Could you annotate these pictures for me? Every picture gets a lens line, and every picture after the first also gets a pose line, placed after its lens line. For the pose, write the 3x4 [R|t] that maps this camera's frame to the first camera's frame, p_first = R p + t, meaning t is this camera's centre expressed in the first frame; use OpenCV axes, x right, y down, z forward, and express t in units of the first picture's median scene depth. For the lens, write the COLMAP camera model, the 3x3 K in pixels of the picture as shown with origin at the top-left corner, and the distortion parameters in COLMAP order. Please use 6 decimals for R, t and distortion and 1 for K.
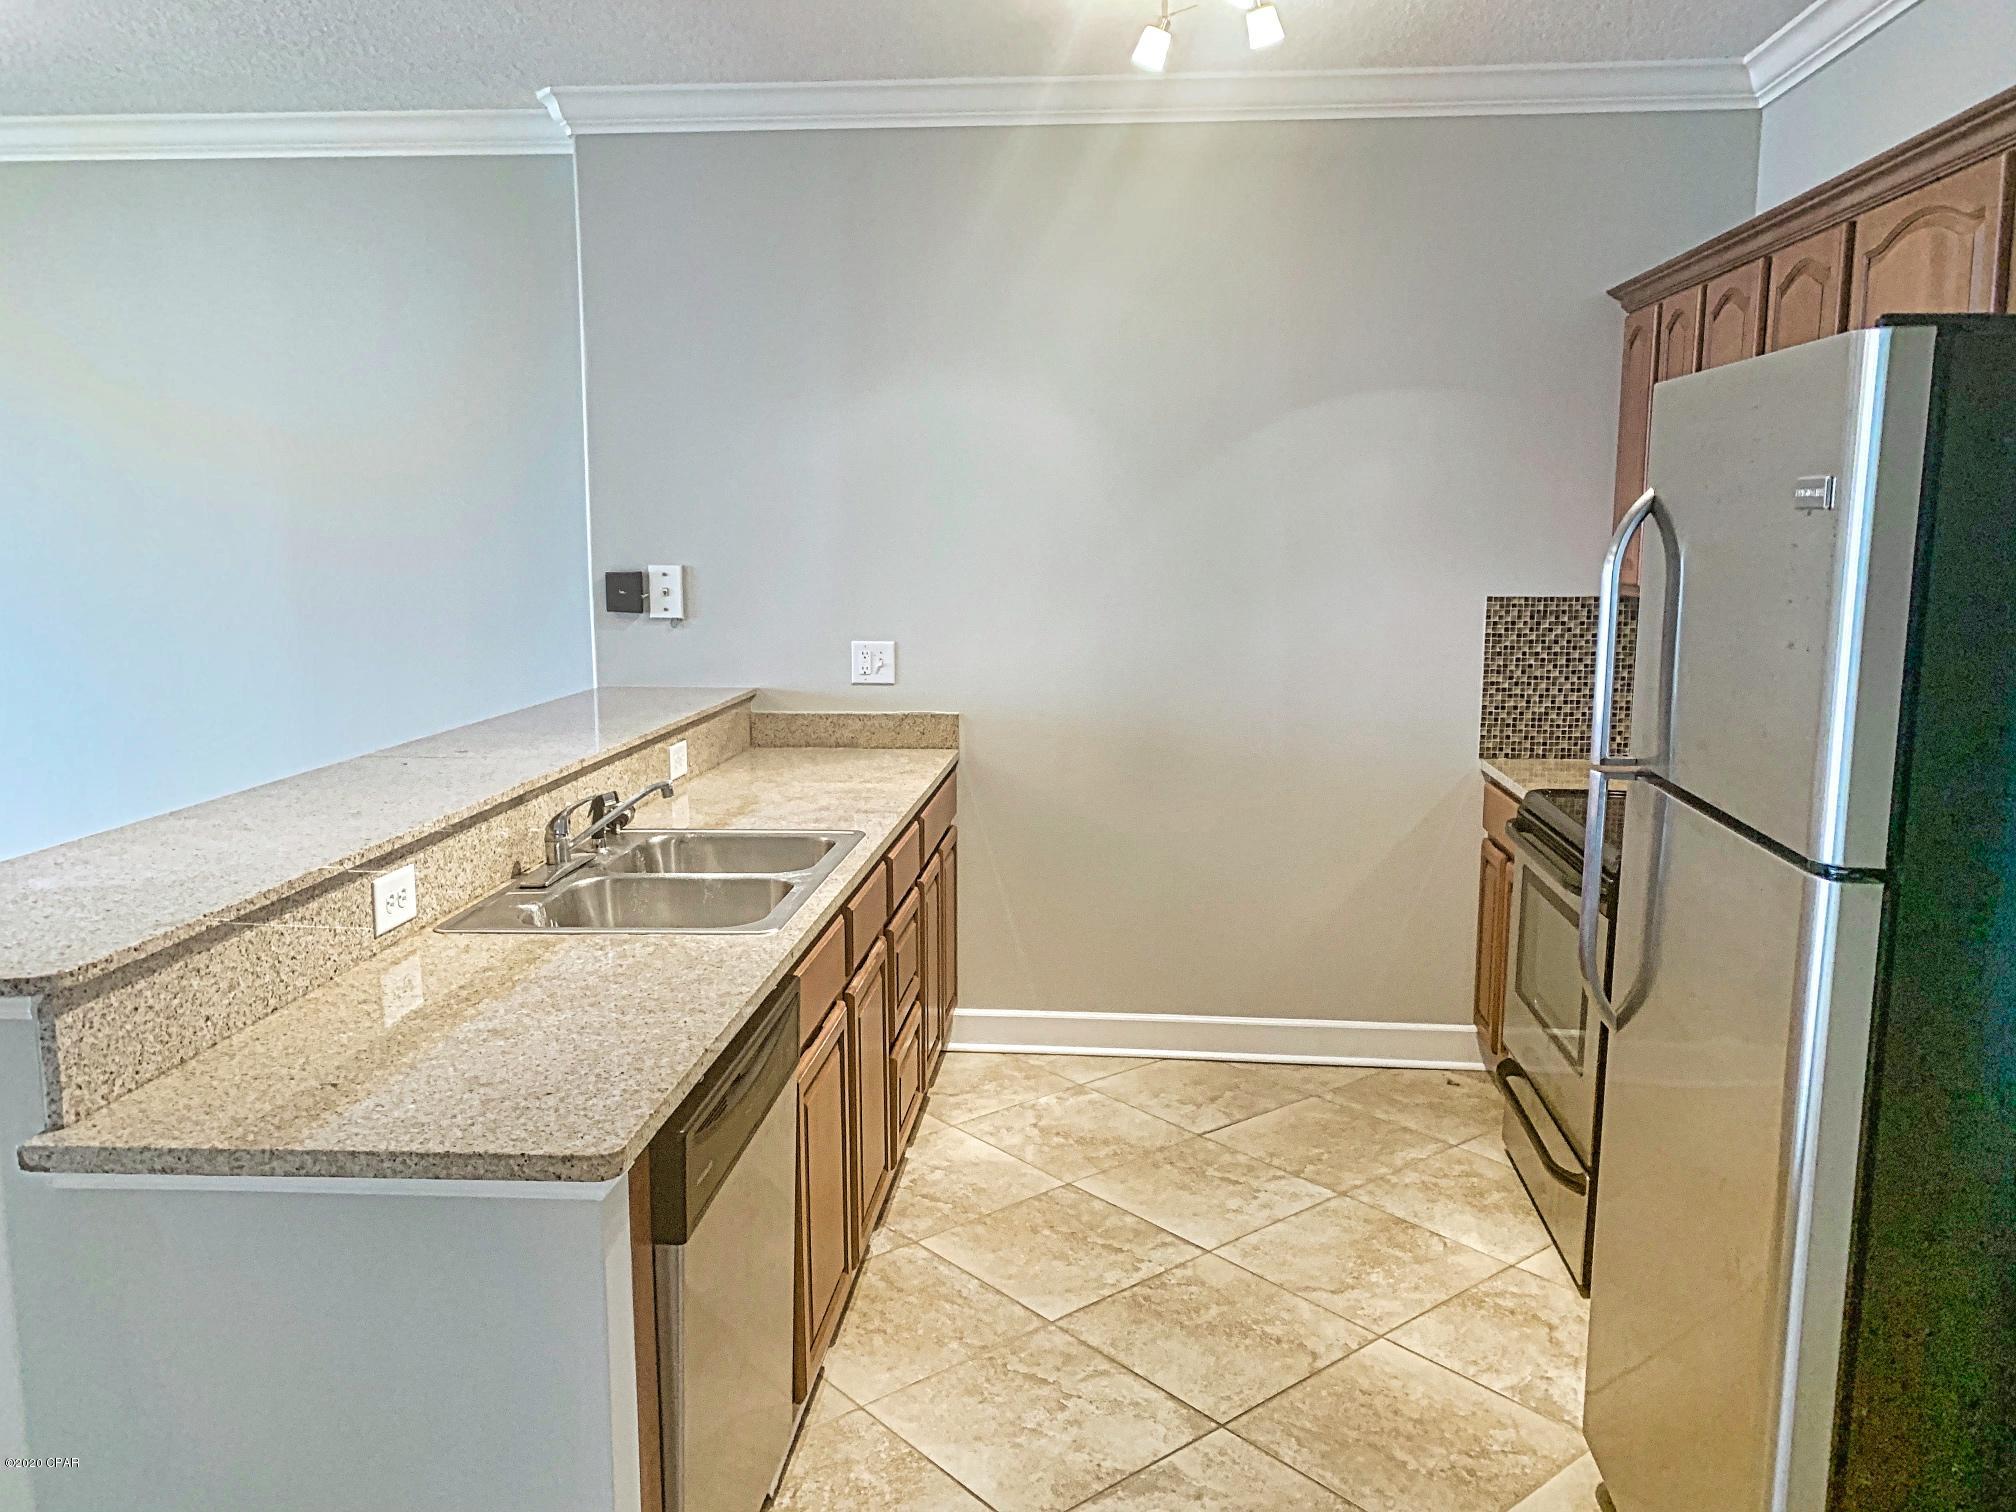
lens RADIAL K [[1566.2, 0, 1028.9], [0, 1566.2, 748.2], [0, 0, 1]] dist [0.036318, -0.007961]
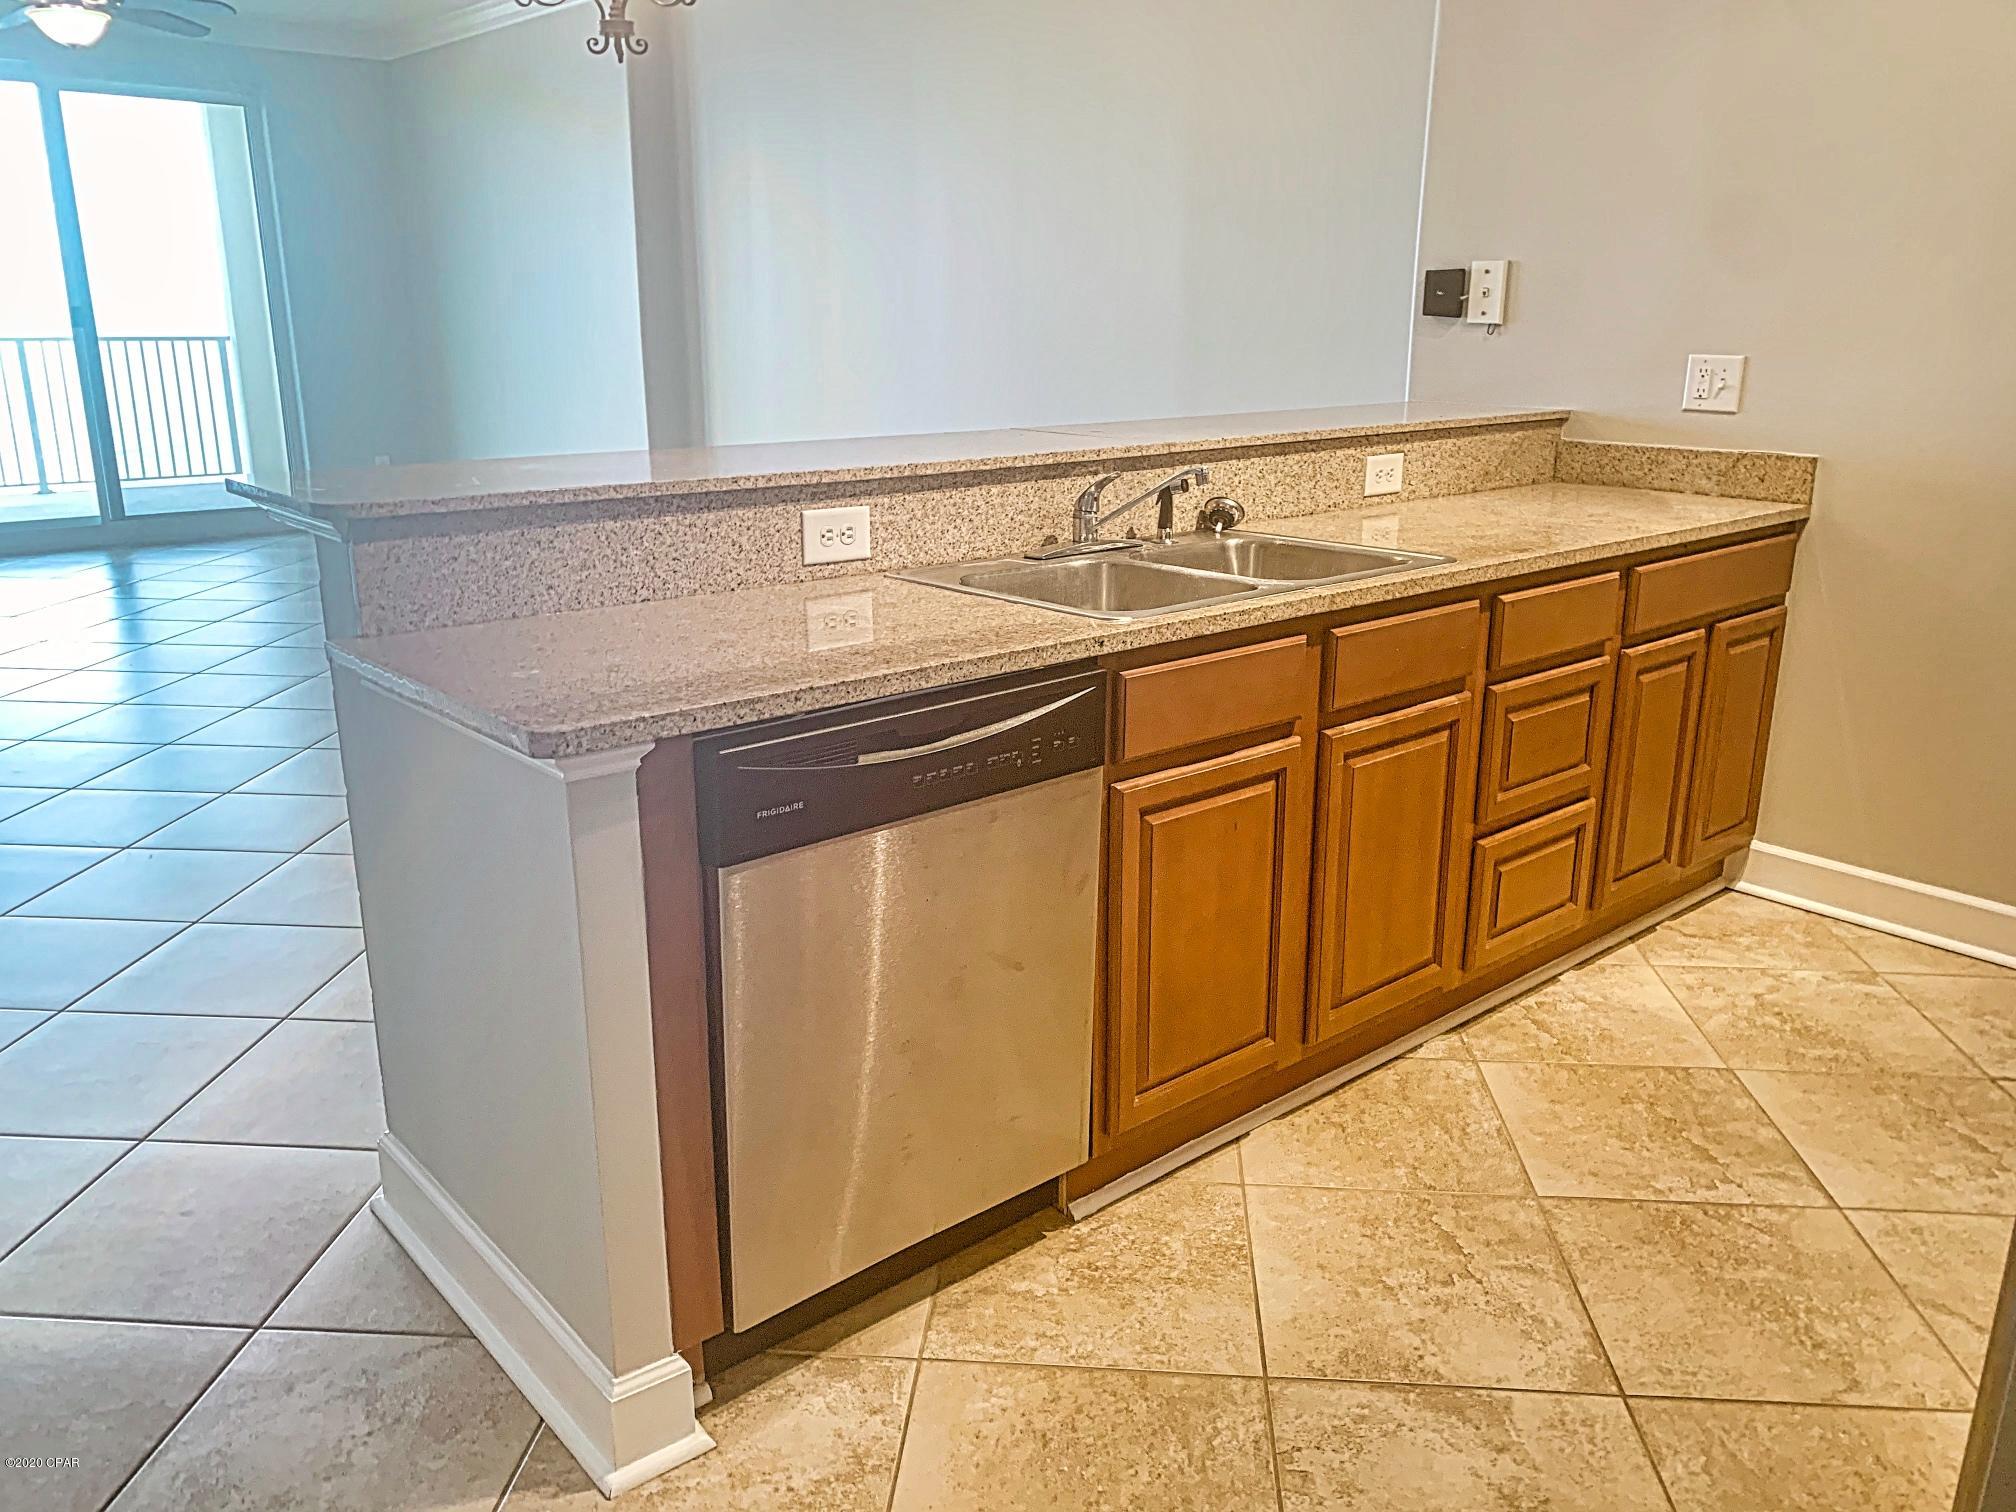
lens RADIAL K [[1566.2, 0, 1028.9], [0, 1566.2, 748.2], [0, 0, 1]] dist [0.036318, -0.007961]
pose [[0.706543, 0.187469, -0.682387, 0.380798], [-0.099262, 0.980994, 0.166729, 0.045108], [0.700674, -0.050066, 0.711723, 0.315604]]
